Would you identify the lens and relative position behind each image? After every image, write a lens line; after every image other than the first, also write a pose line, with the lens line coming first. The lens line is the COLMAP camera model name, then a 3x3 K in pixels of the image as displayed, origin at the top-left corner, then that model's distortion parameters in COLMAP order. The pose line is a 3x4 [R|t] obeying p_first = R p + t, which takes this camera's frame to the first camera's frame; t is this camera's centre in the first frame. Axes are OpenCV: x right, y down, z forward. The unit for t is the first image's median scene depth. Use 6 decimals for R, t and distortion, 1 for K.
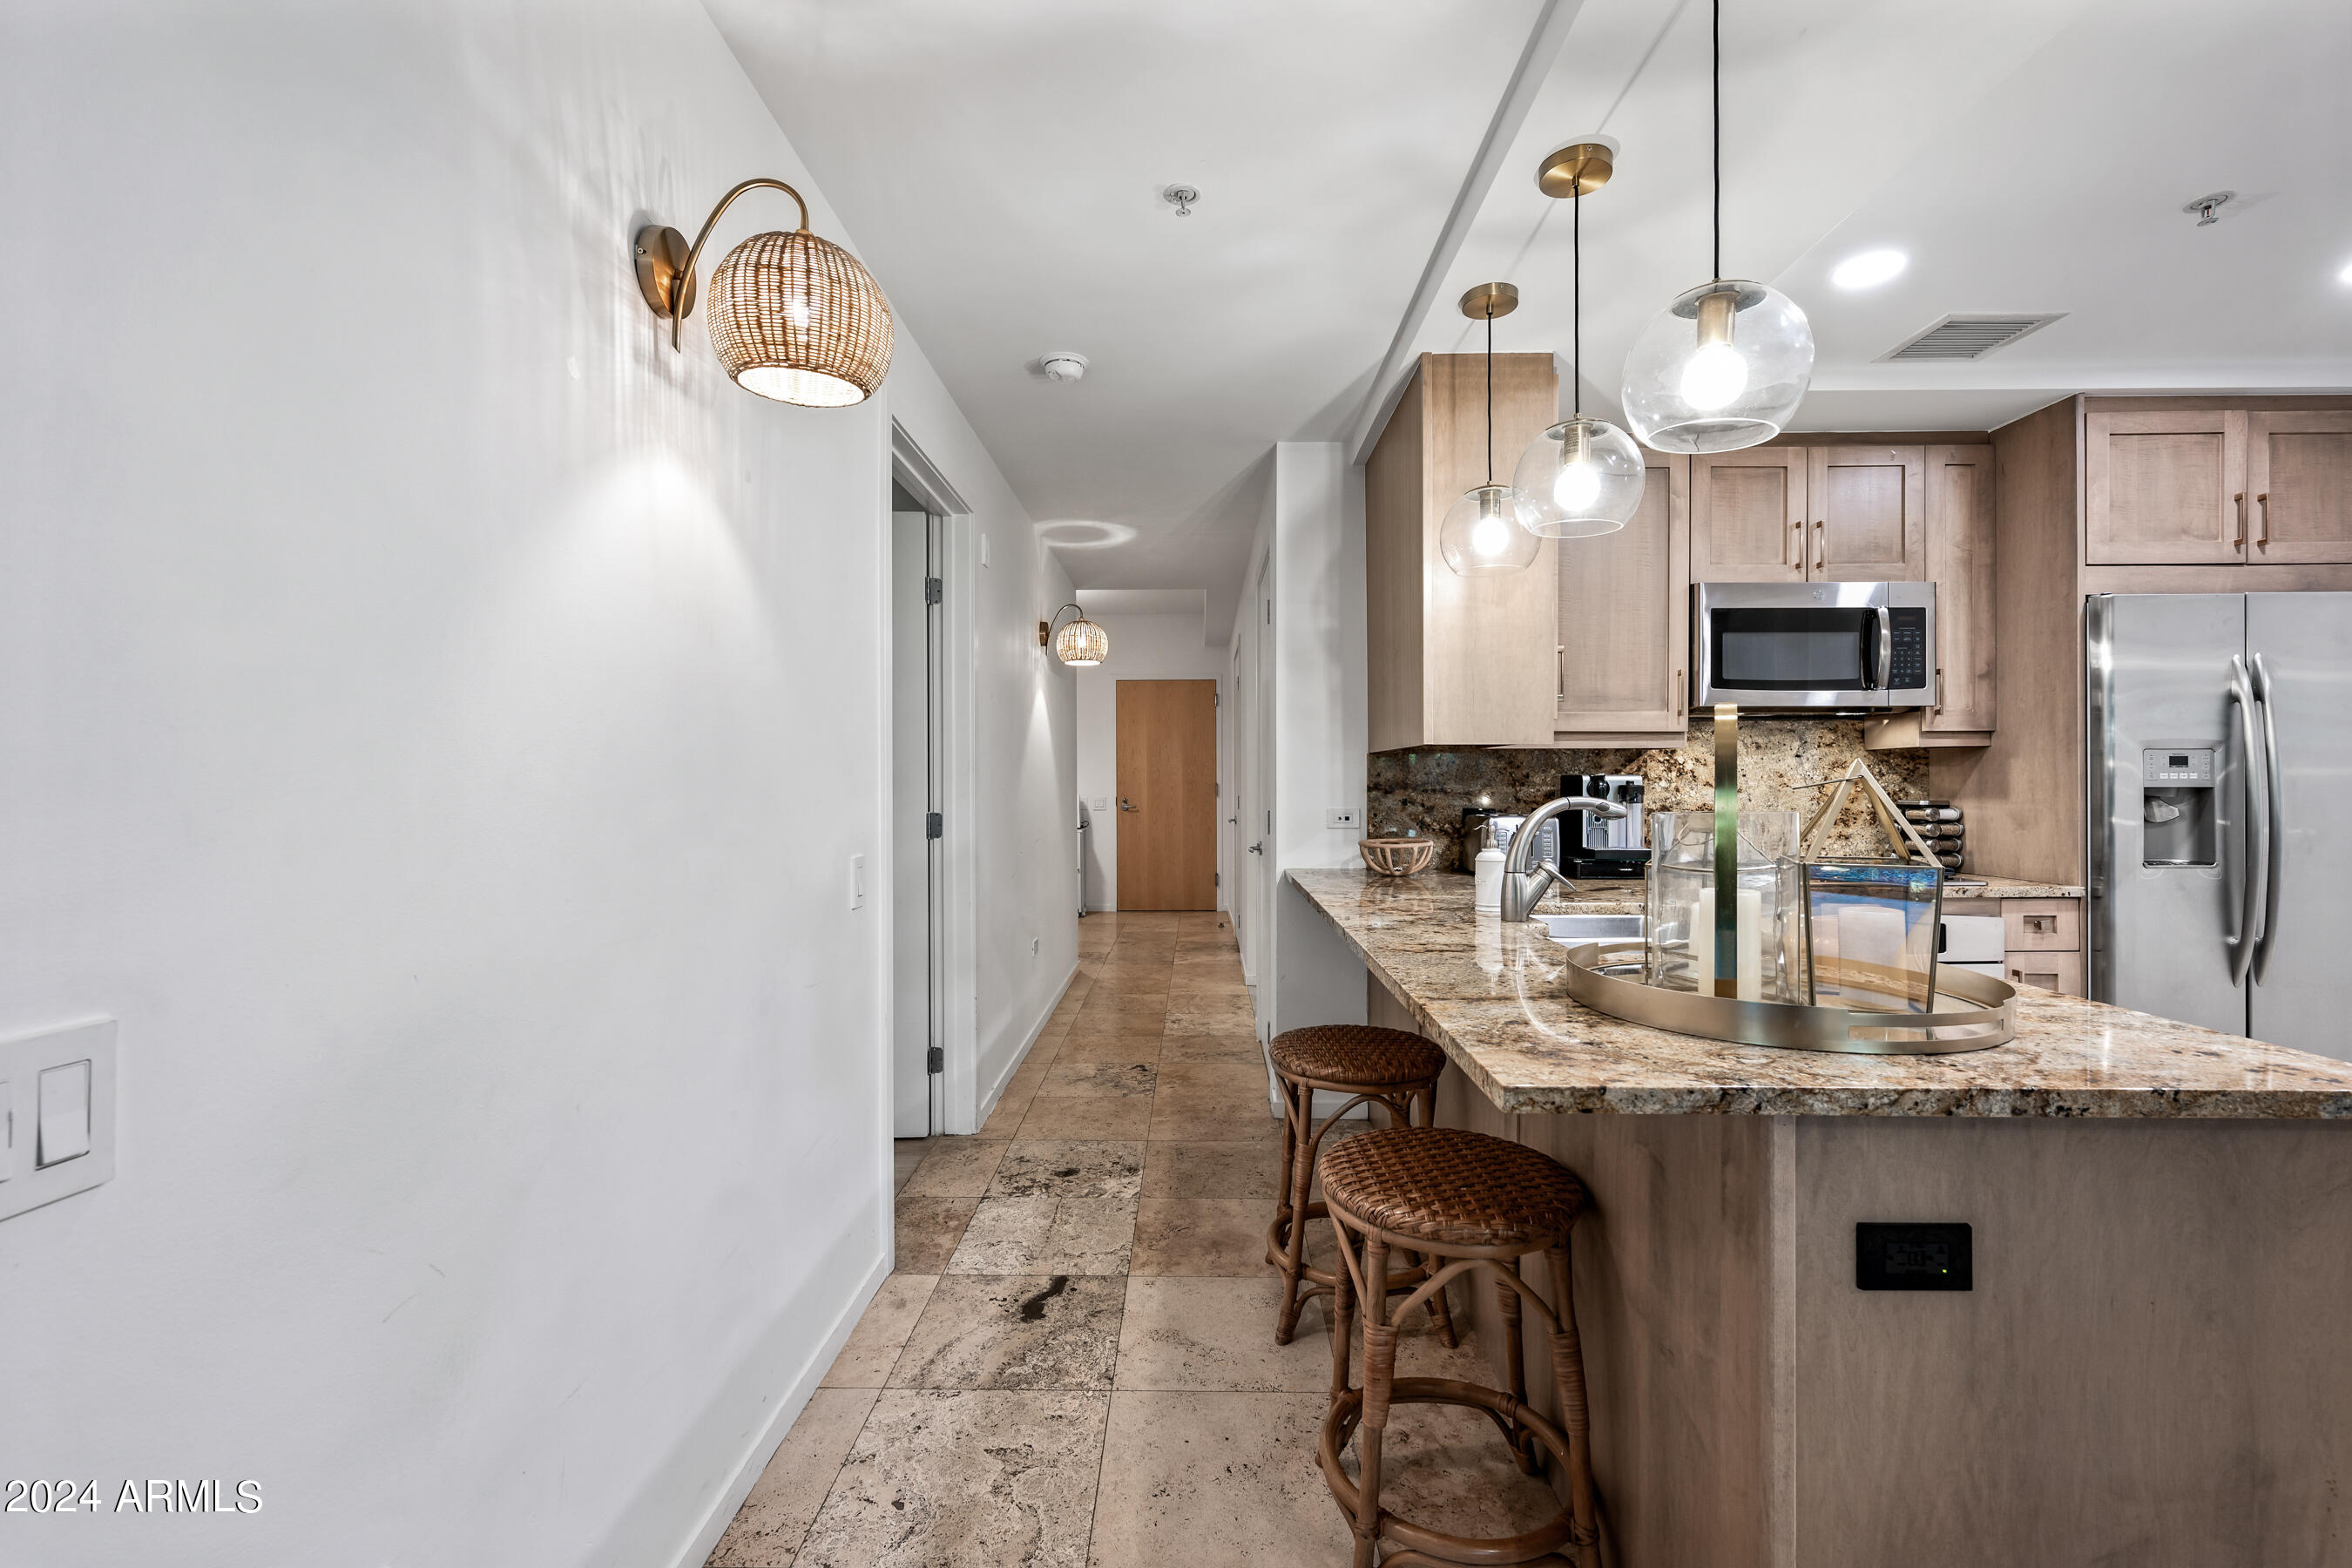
lens RADIAL K [[967.9, 0, 1176.6], [0, 967.9, 804.8], [0, 0, 1]] dist [-0.002902, 0.000360]
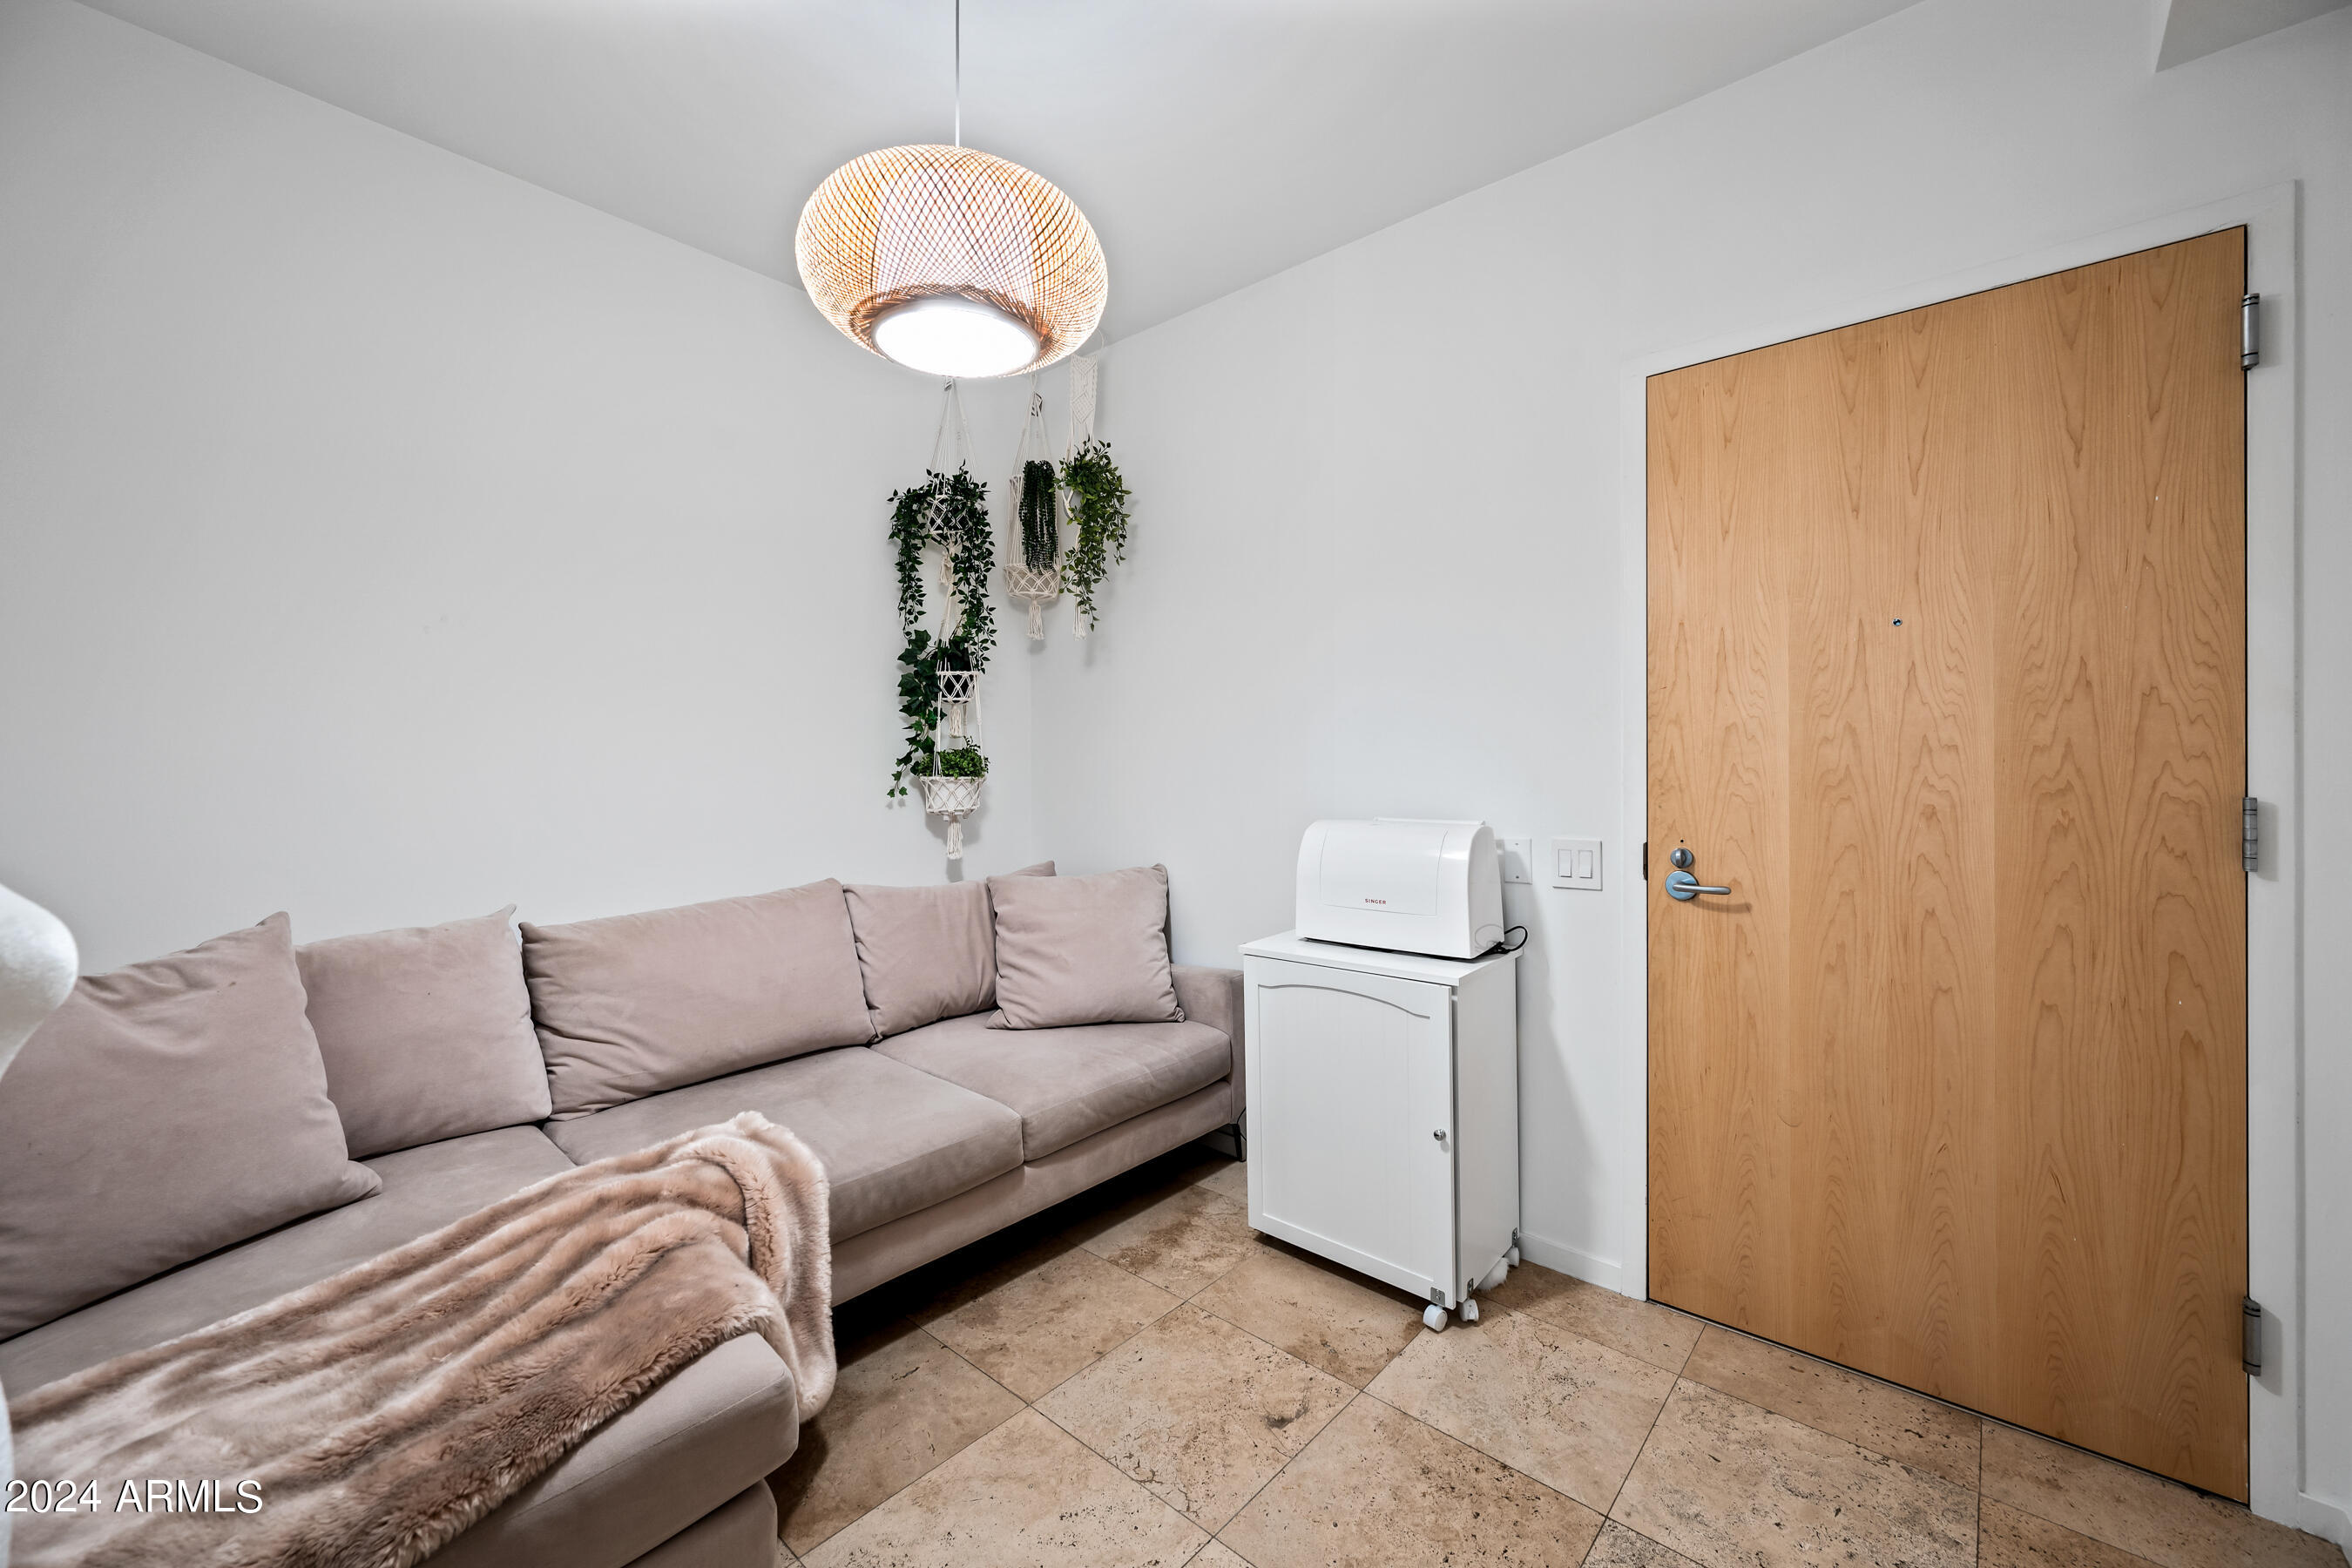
lens RADIAL K [[936.1, 0, 1180.4], [0, 936.1, 763.6], [0, 0, 1]] dist [-0.001064, 0.000081]
pose [[0.767201, 0.002490, -0.641402, 0.000964], [-0.019973, 0.999600, -0.020010, -0.064994], [0.641095, 0.028162, 0.766944, 2.263131]]
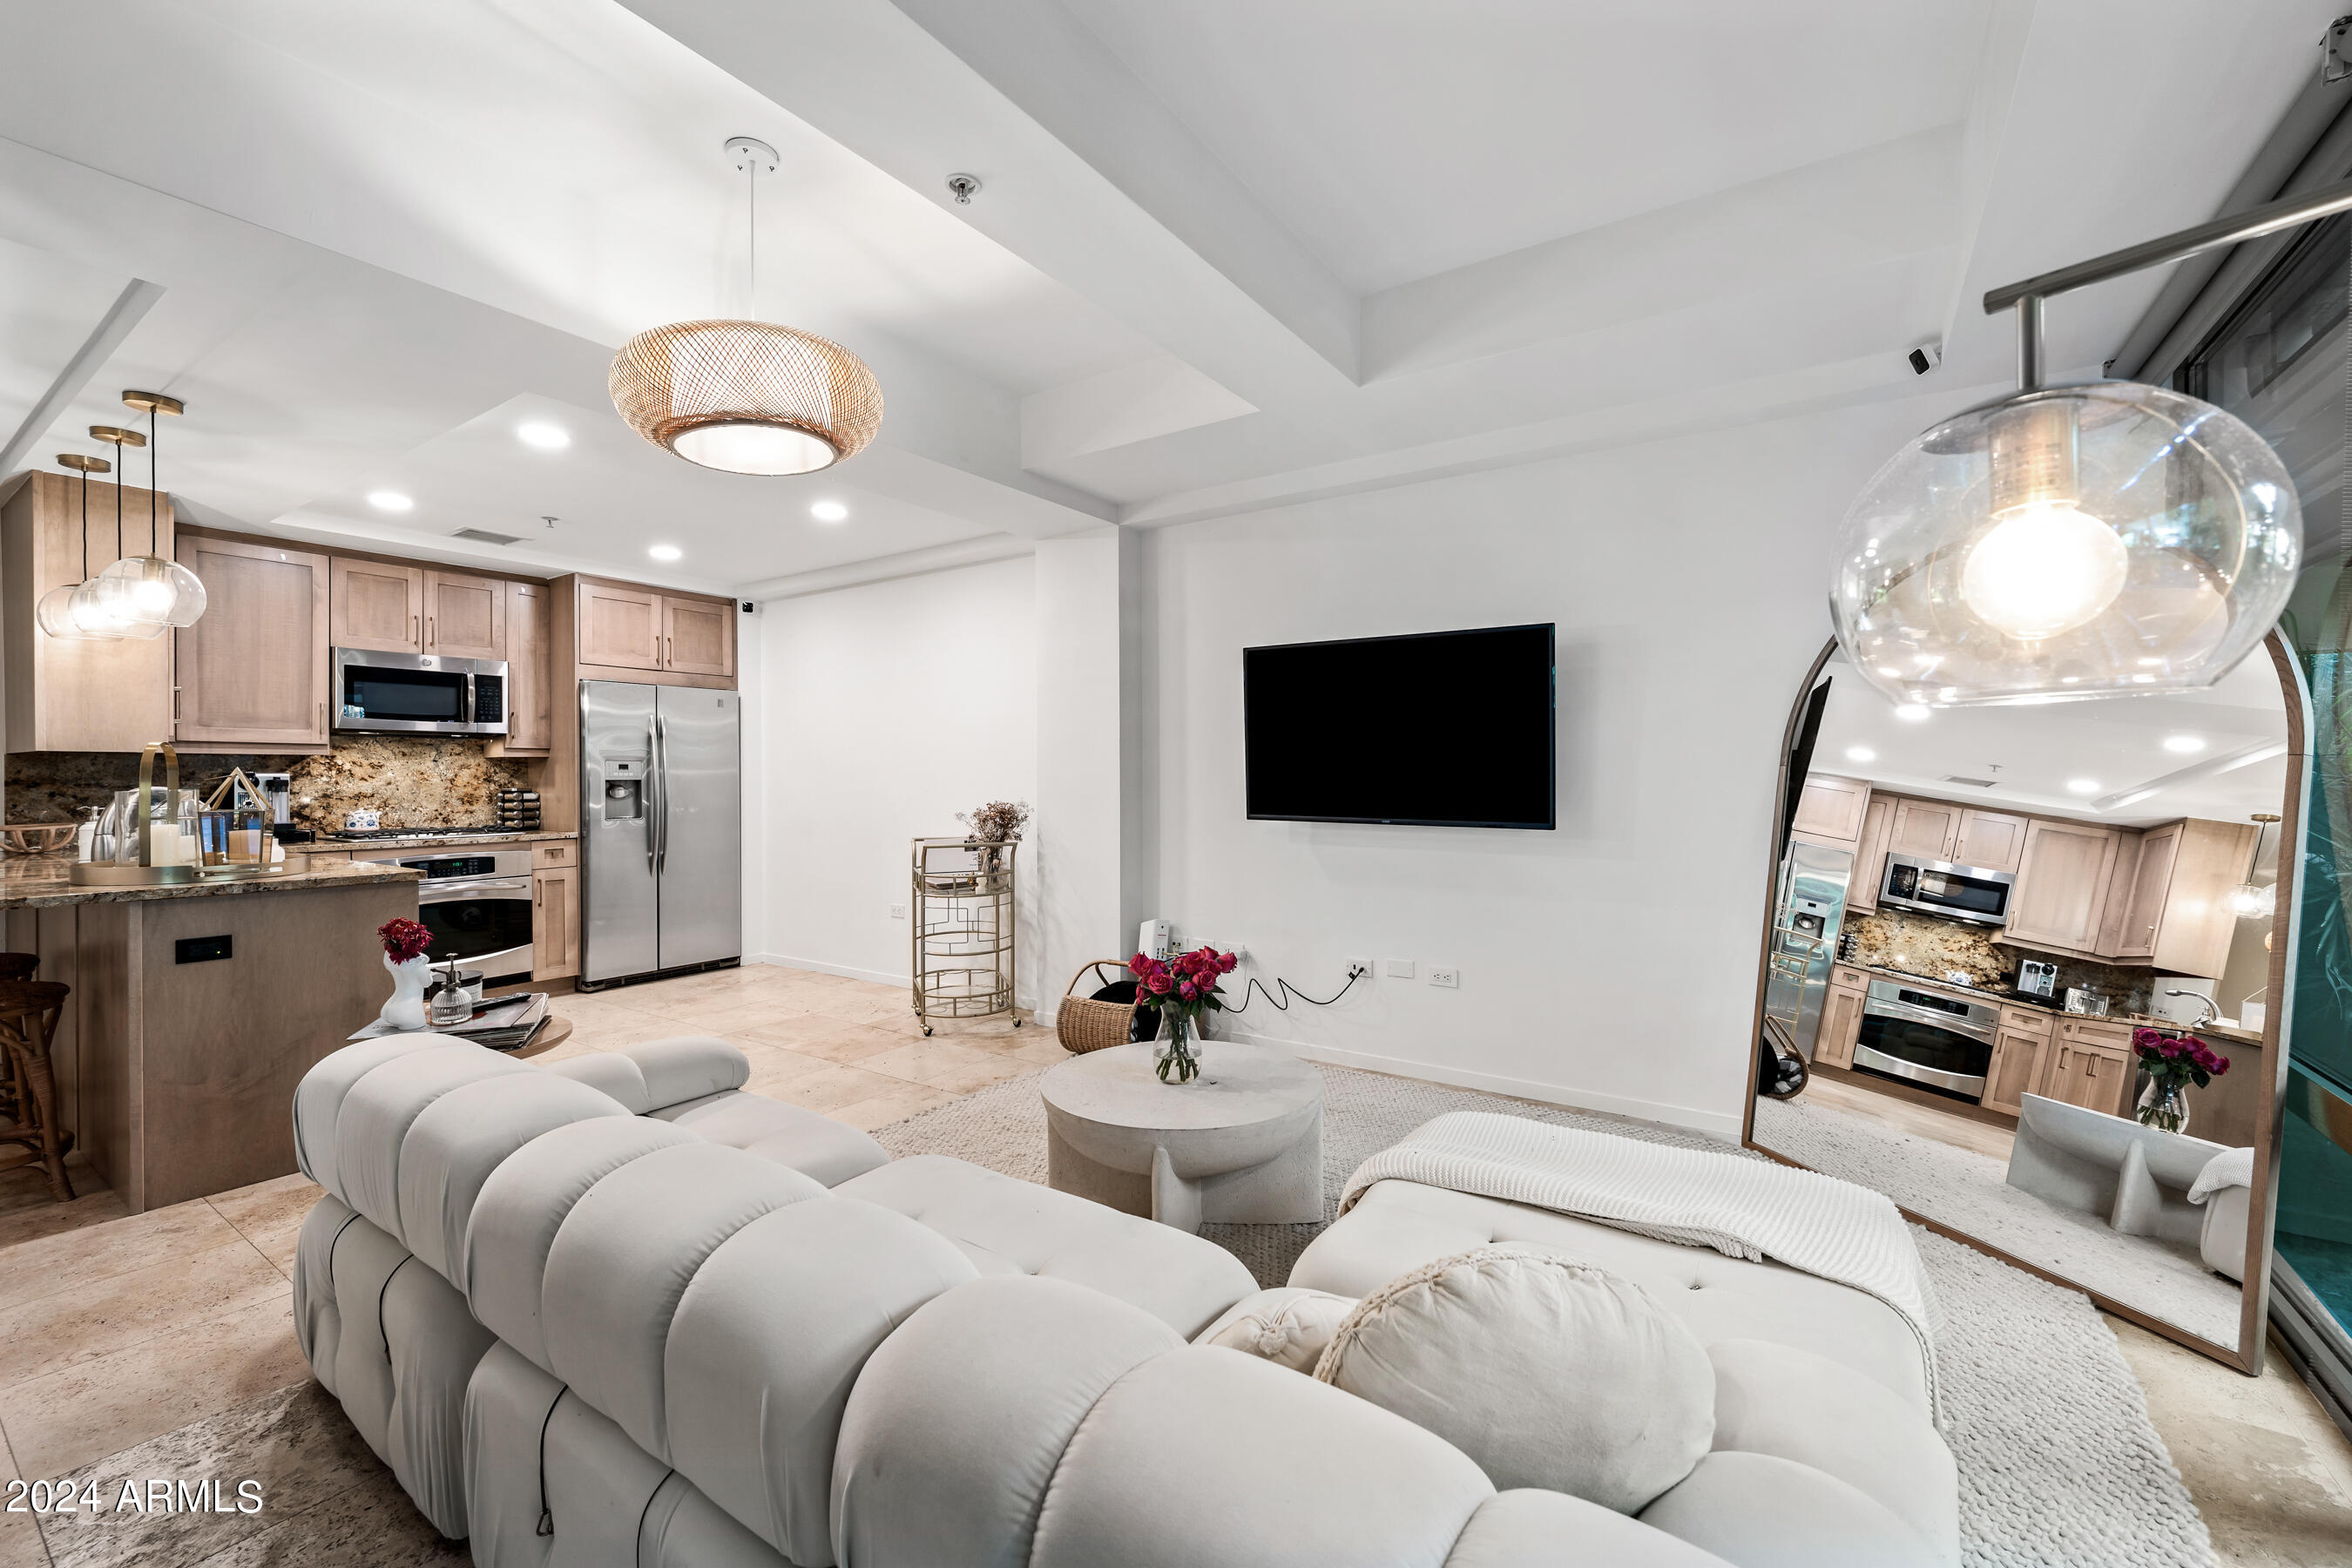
lens RADIAL K [[967.9, 0, 1180.9], [0, 967.9, 770.9], [0, 0, 1]] dist [-0.002902, 0.000360]
pose [[0.537934, 0.004384, 0.842975, -0.022449], [0.019951, 0.999640, -0.017930, 0.019427], [-0.842751, 0.026463, 0.537653, -0.928514]]
